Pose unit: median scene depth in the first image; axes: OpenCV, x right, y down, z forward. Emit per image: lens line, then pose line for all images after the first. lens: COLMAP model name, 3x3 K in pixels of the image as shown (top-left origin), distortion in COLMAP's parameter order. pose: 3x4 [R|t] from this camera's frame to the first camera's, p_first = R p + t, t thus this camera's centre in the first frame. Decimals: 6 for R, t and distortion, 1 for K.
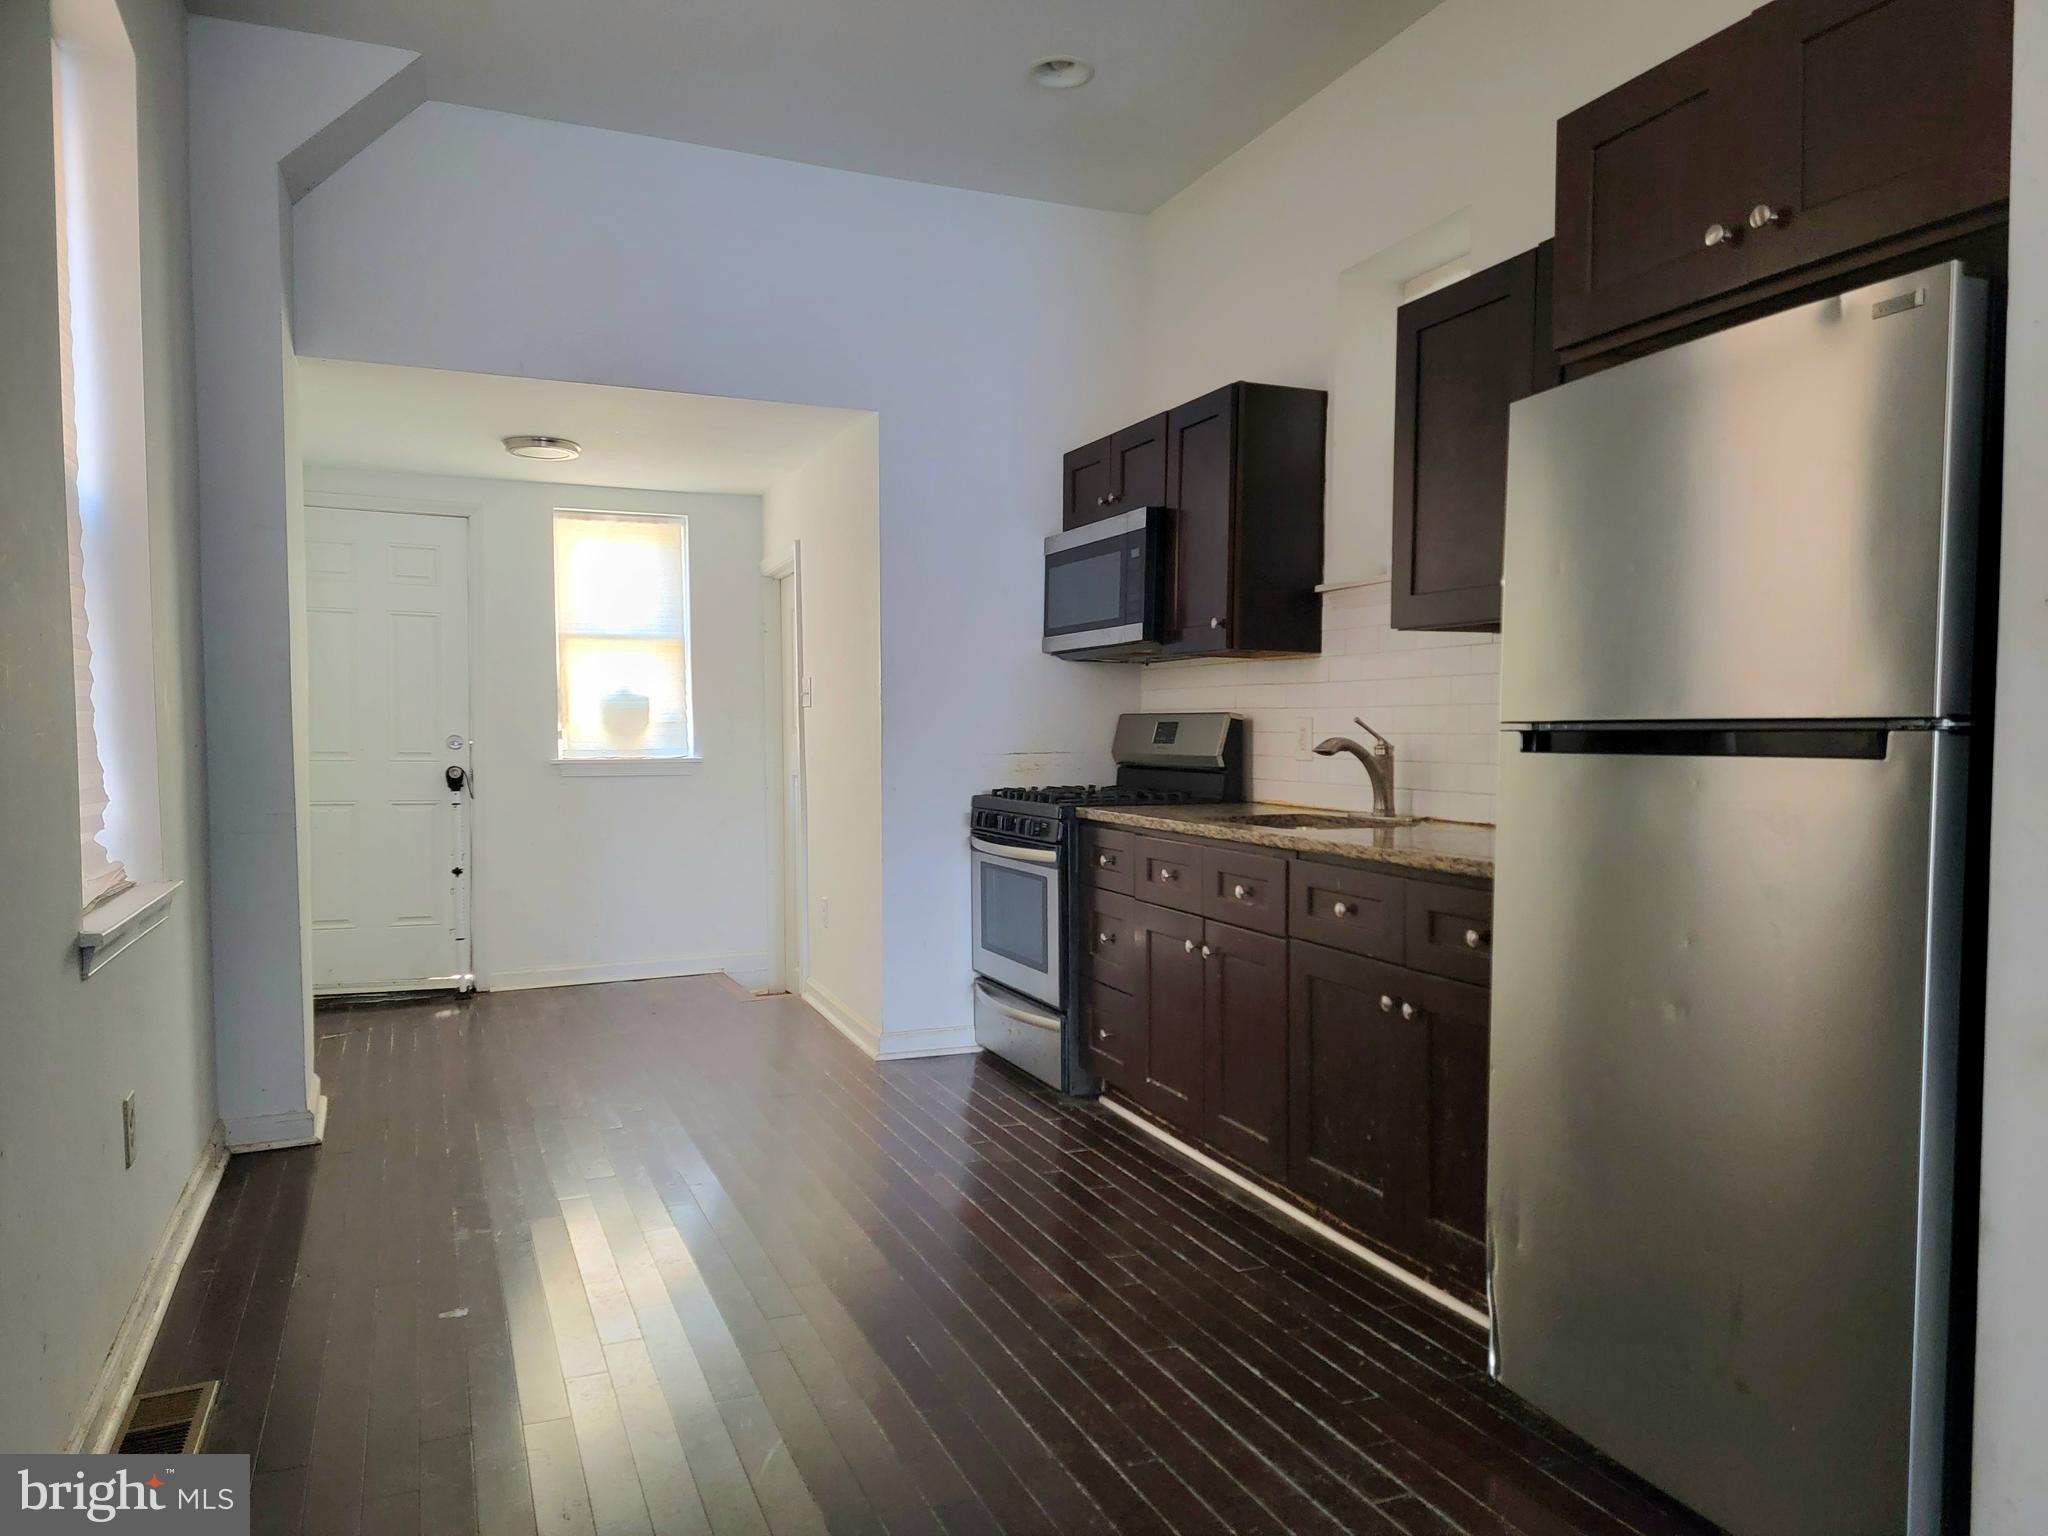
lens RADIAL K [[1396.1, 0, 1027.5], [0, 1396.1, 797.9], [0, 0, 1]] dist [0.041302, -0.070885]
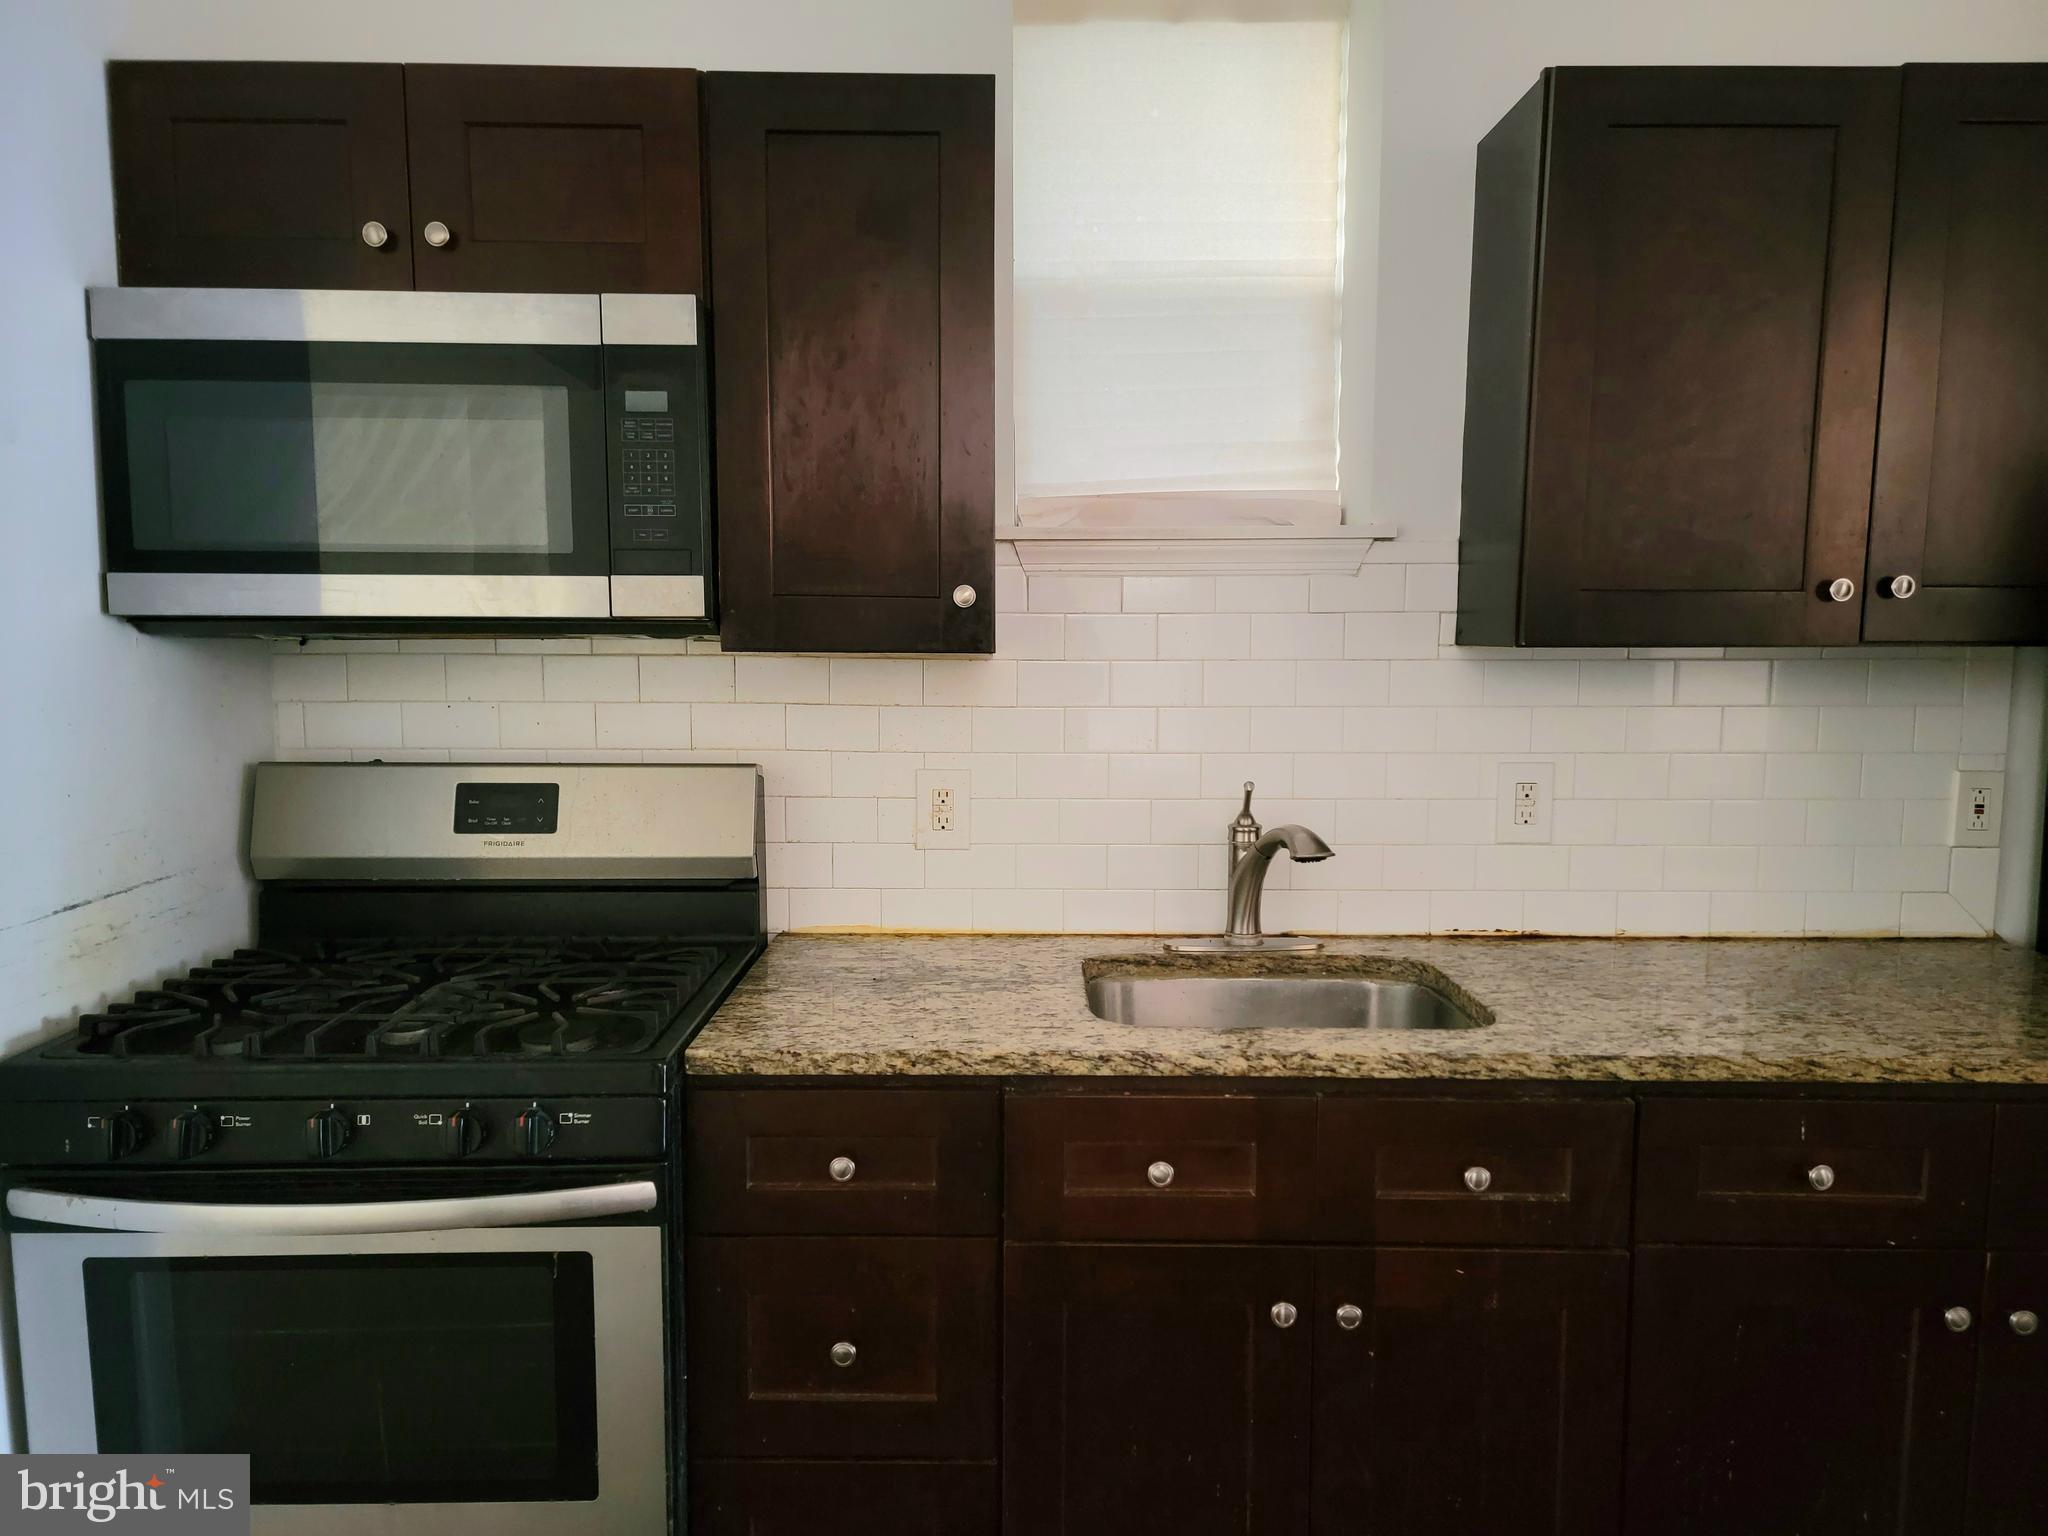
lens RADIAL K [[1402.3, 0, 1028.6], [0, 1402.3, 785.8], [0, 0, 1]] dist [0.088035, -0.074547]
pose [[0.384405, -0.102916, 0.917410, -0.339466], [0.046244, 0.994666, 0.092206, -0.118473], [-0.922006, 0.006980, 0.387114, 0.907353]]
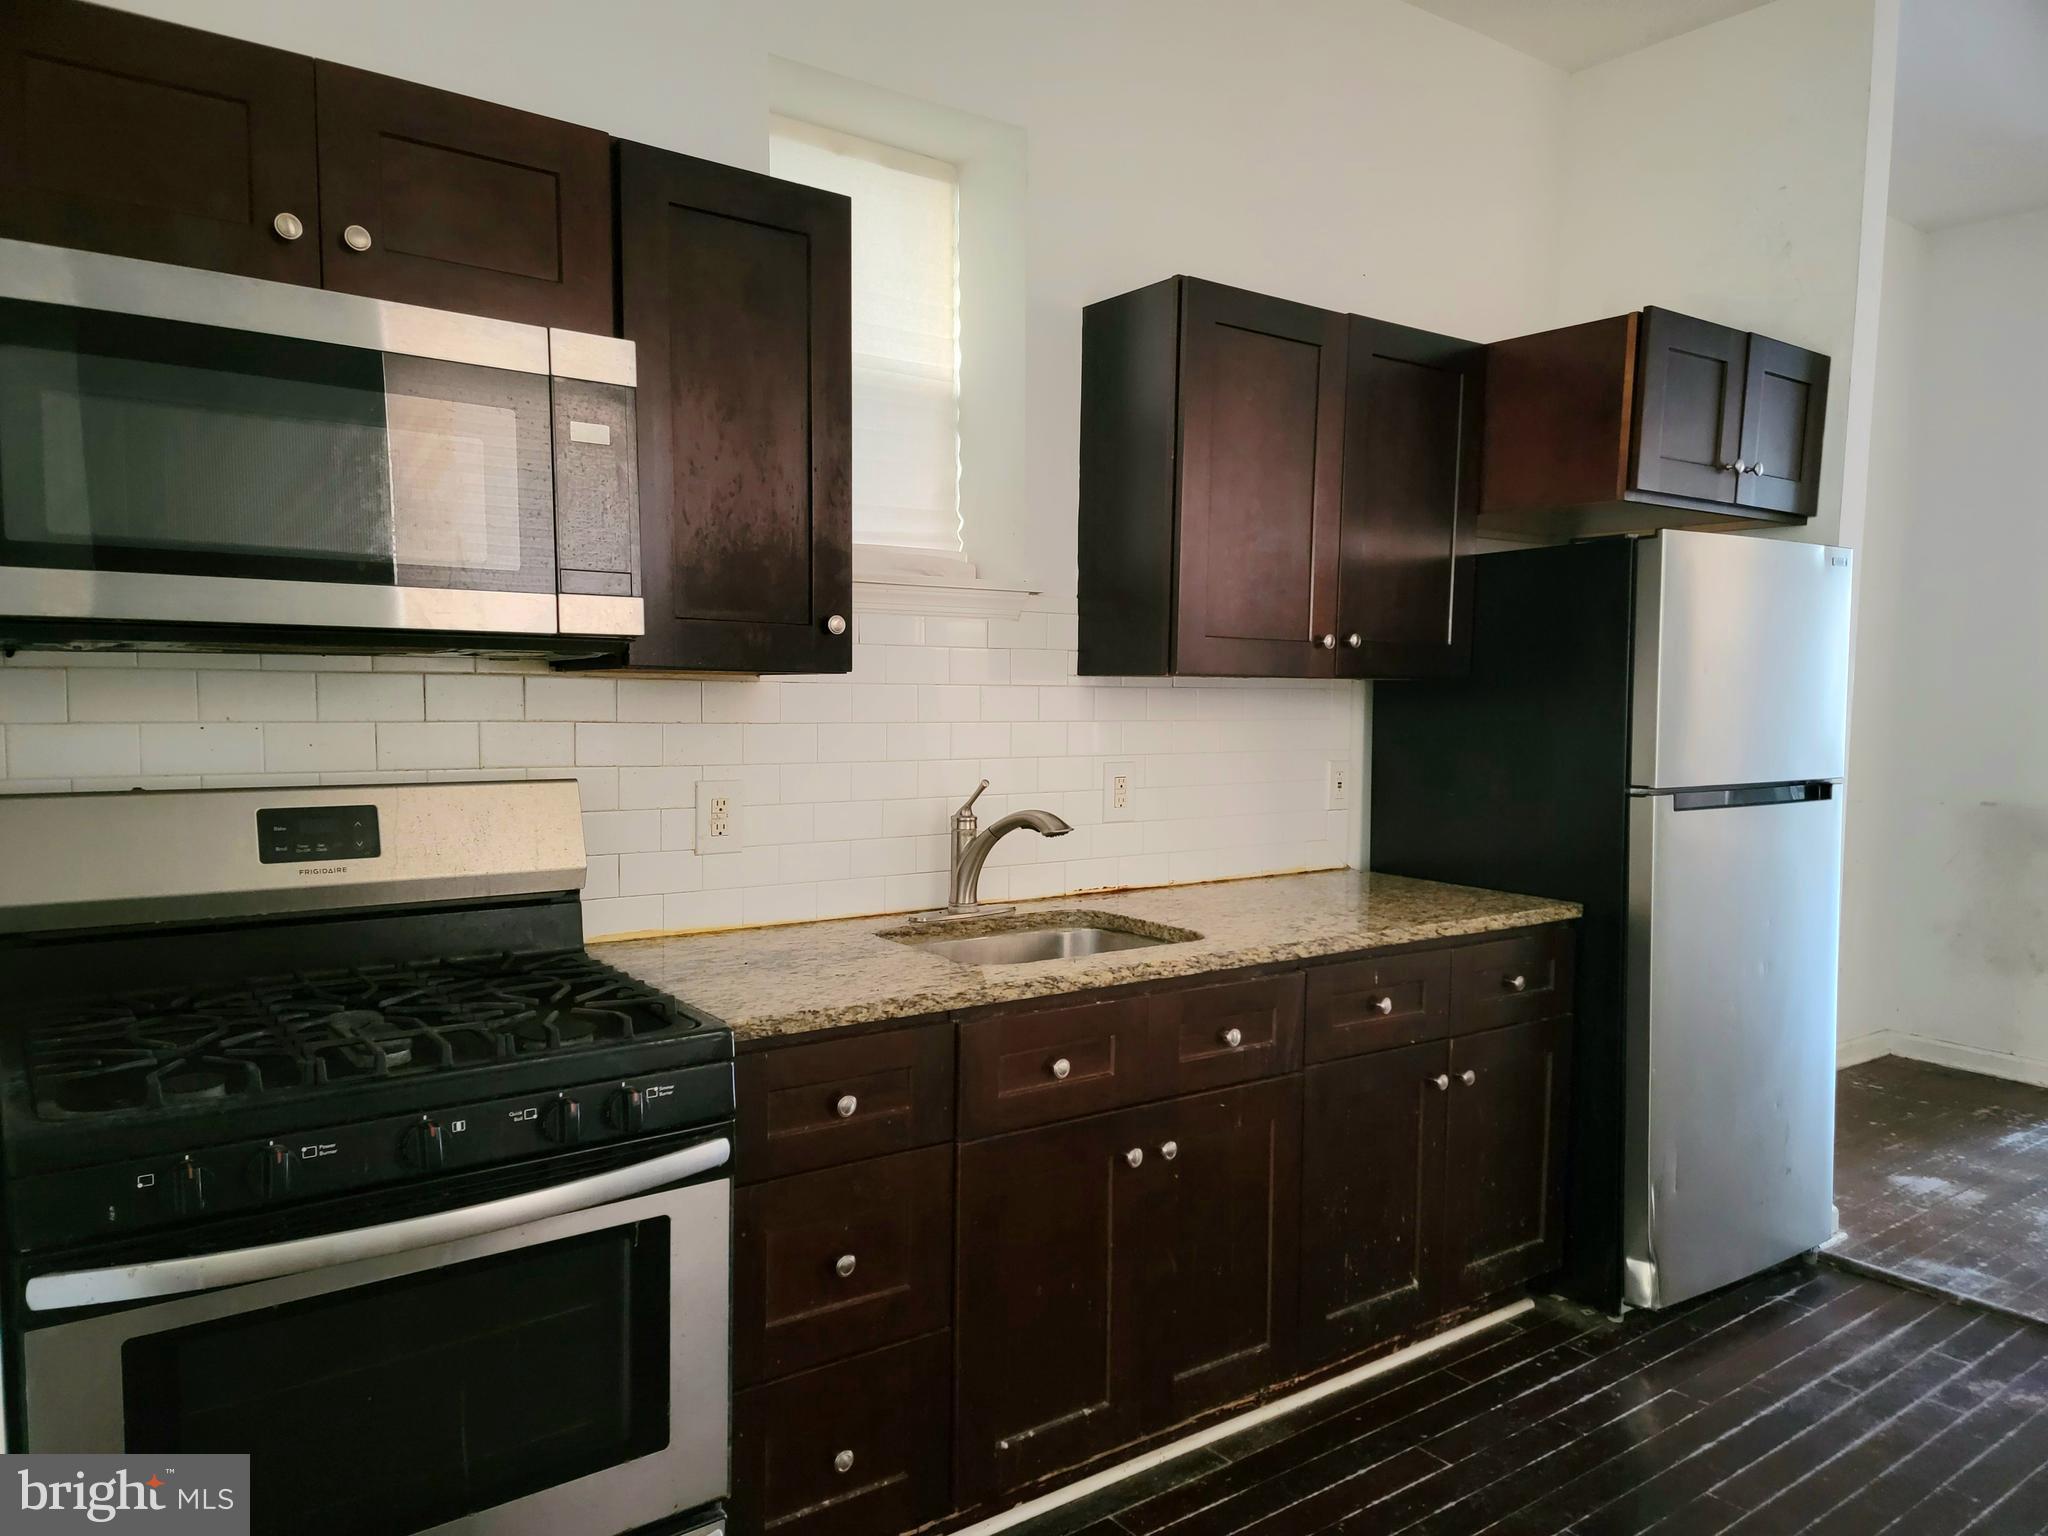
lens RADIAL K [[1402.3, 0, 1028.6], [0, 1402.3, 785.8], [0, 0, 1]] dist [0.088035, -0.074547]
pose [[-0.234084, -0.074701, 0.969342, -0.491593], [0.036985, 0.995638, 0.085659, -0.120964], [-0.971513, 0.055902, -0.230300, 1.205167]]
